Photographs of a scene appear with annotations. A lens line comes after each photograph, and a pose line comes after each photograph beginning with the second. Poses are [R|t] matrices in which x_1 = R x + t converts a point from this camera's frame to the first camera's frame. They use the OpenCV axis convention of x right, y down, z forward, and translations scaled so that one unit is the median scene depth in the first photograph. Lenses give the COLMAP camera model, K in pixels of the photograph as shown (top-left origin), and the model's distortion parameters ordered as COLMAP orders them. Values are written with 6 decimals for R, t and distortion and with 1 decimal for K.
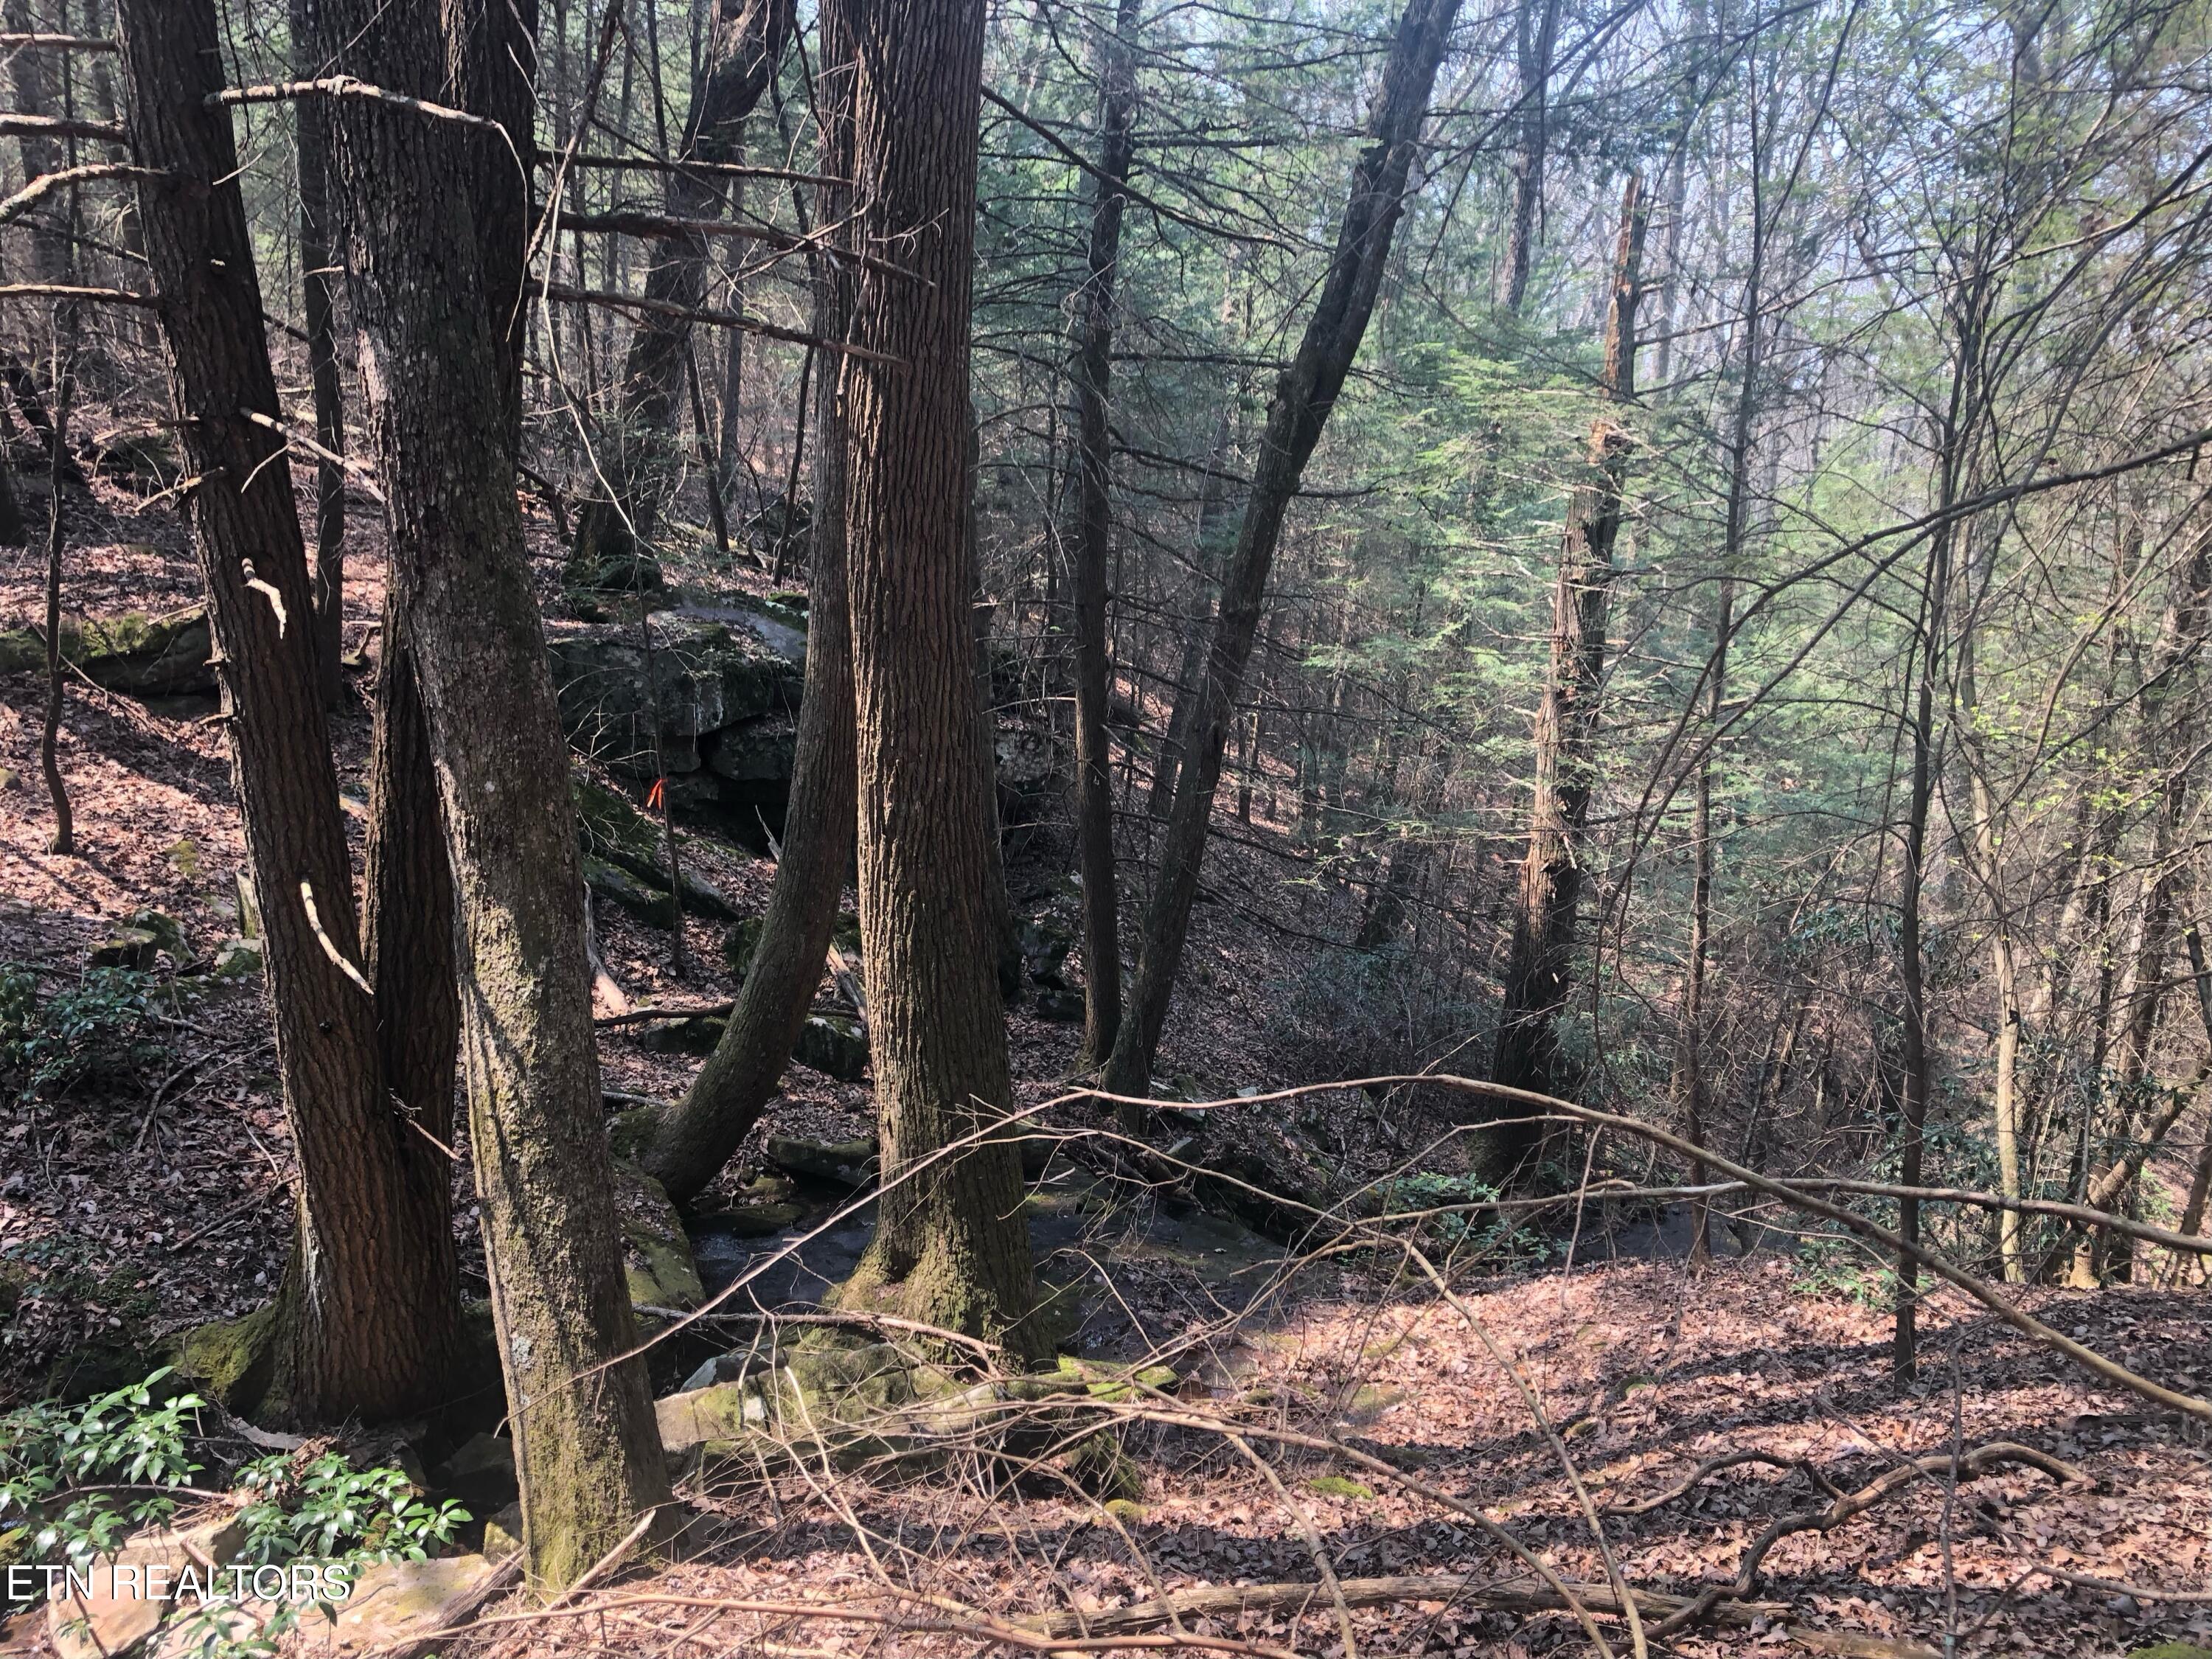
lens RADIAL K [[1818.6, 0, 1089.6], [0, 1818.6, 875.9], [0, 0, 1]] dist [0.079023, -0.075557]
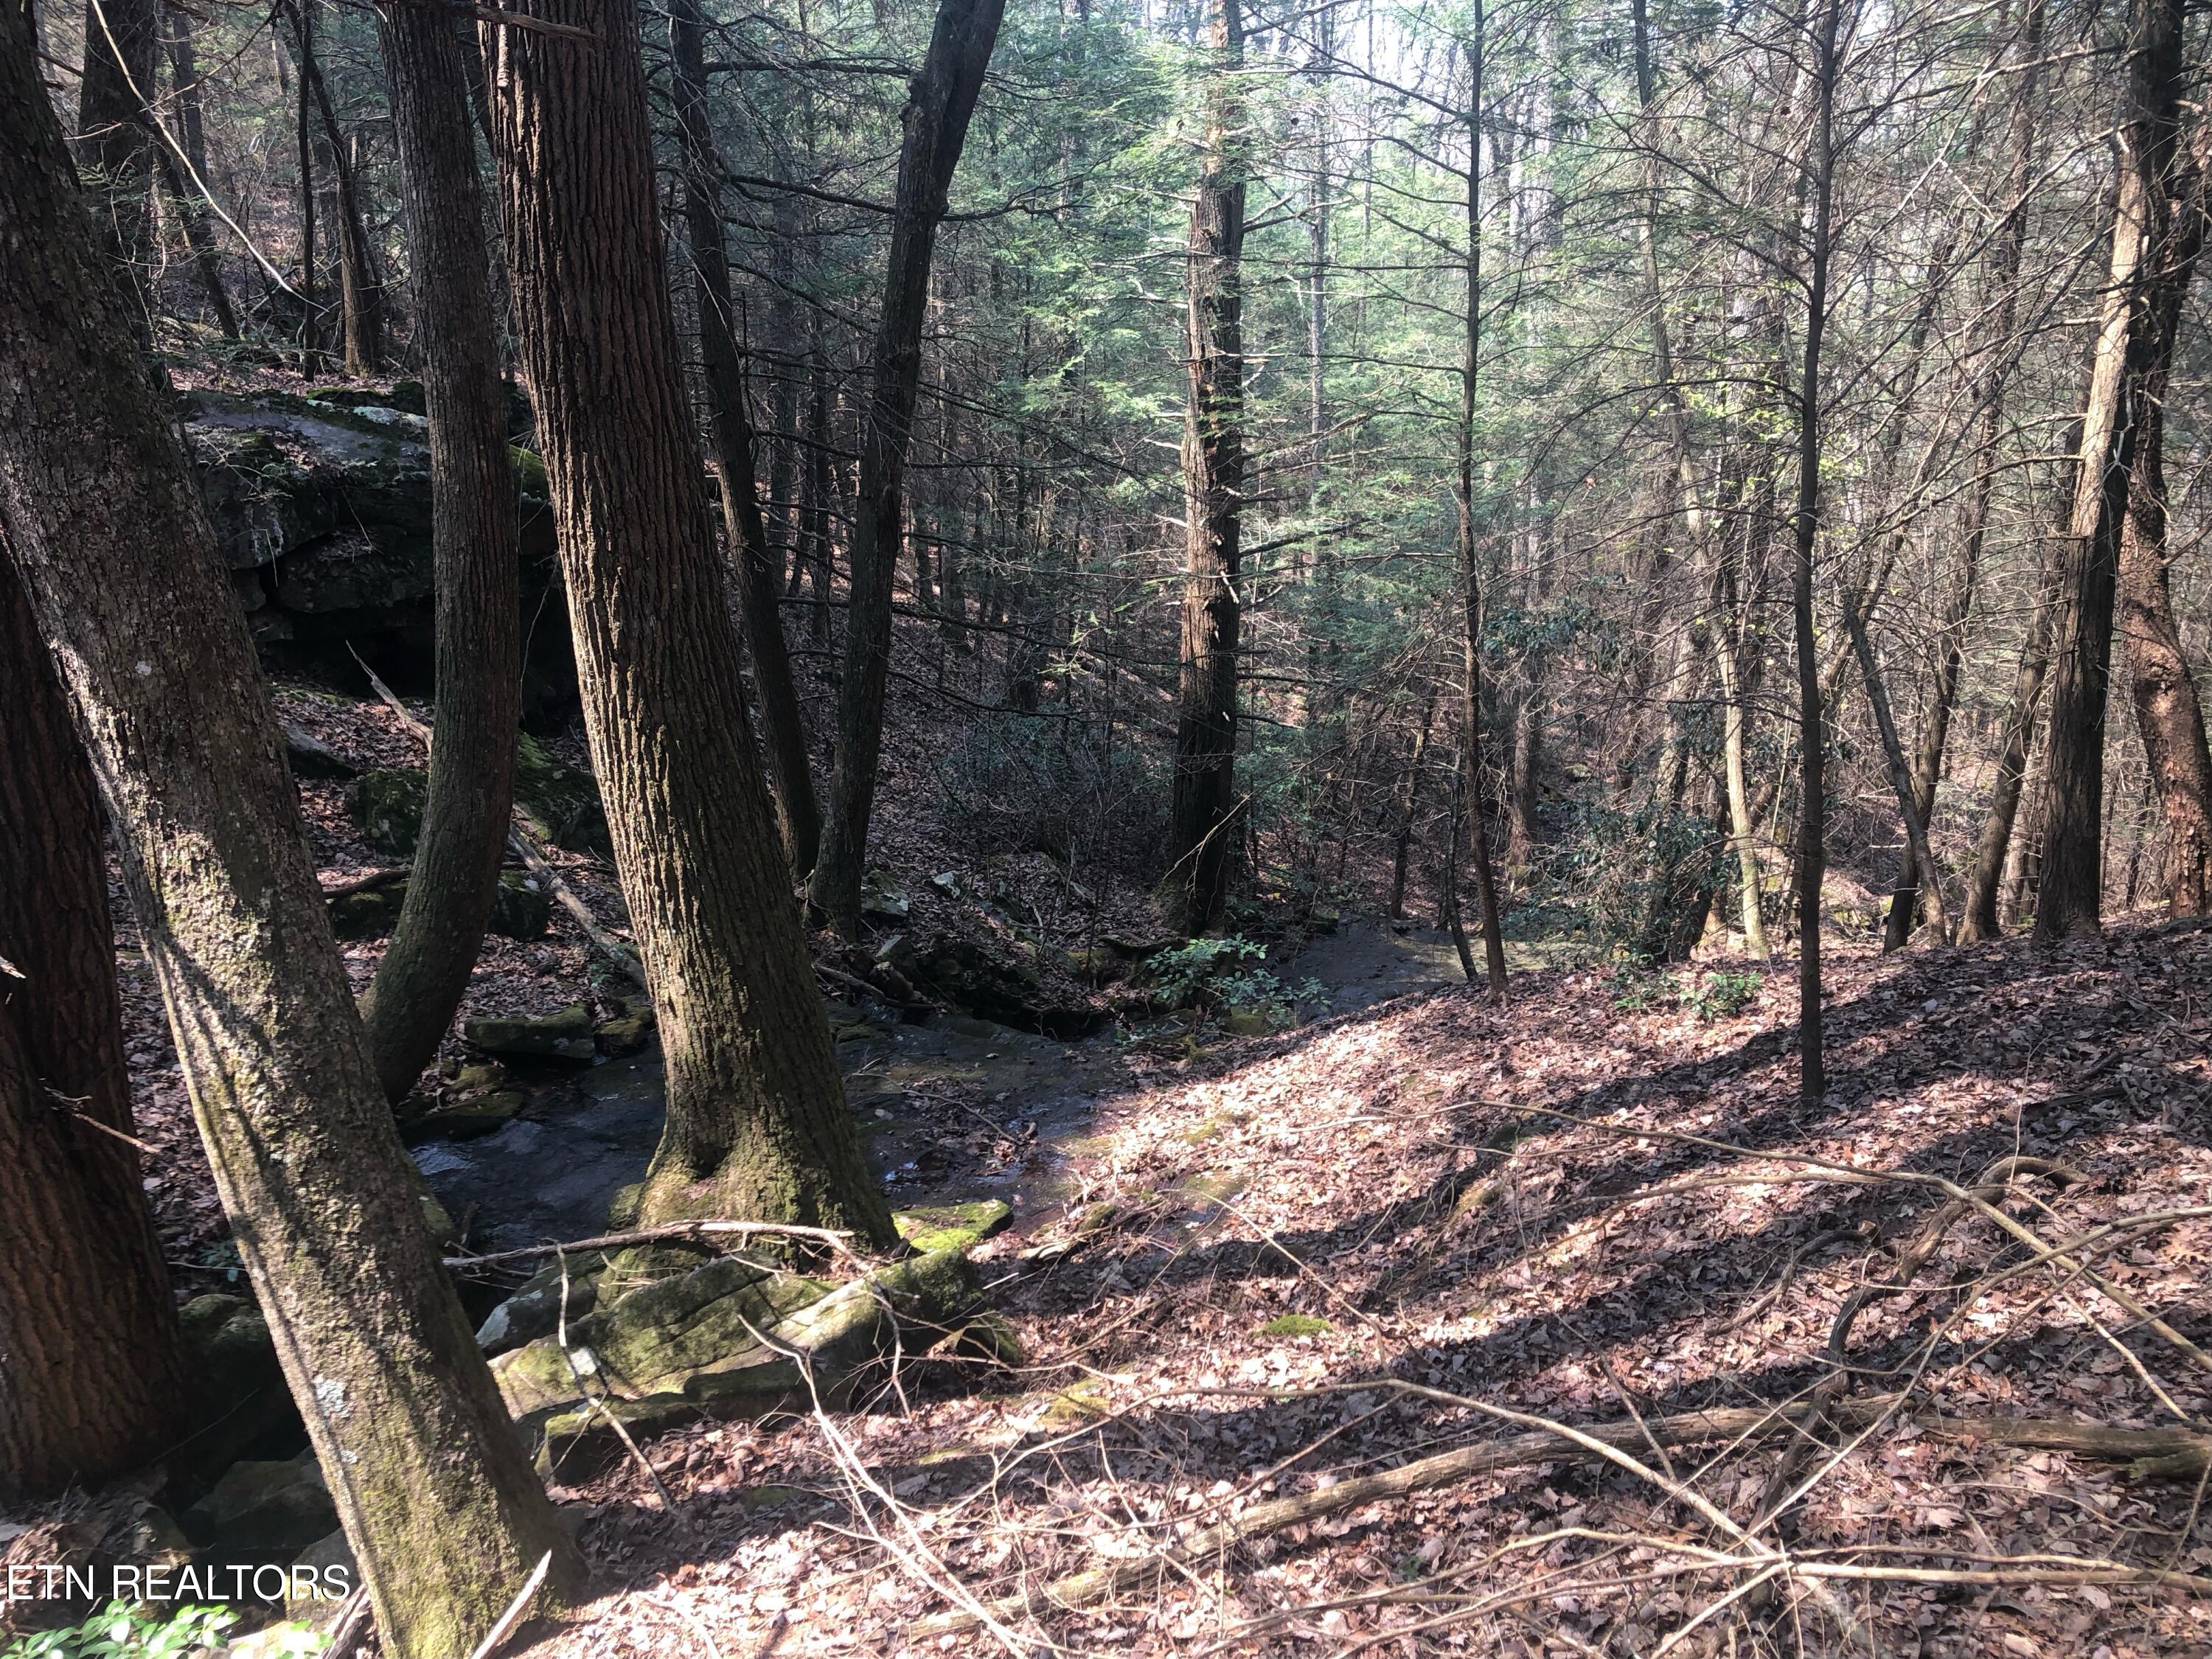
lens RADIAL K [[1818.6, 0, 1089.6], [0, 1818.6, 875.9], [0, 0, 1]] dist [0.079023, -0.075557]
pose [[0.966817, -0.151700, 0.205555, -0.108398], [0.124475, 0.982364, 0.139527, -0.019860], [-0.223096, -0.109310, 0.968648, 0.173664]]
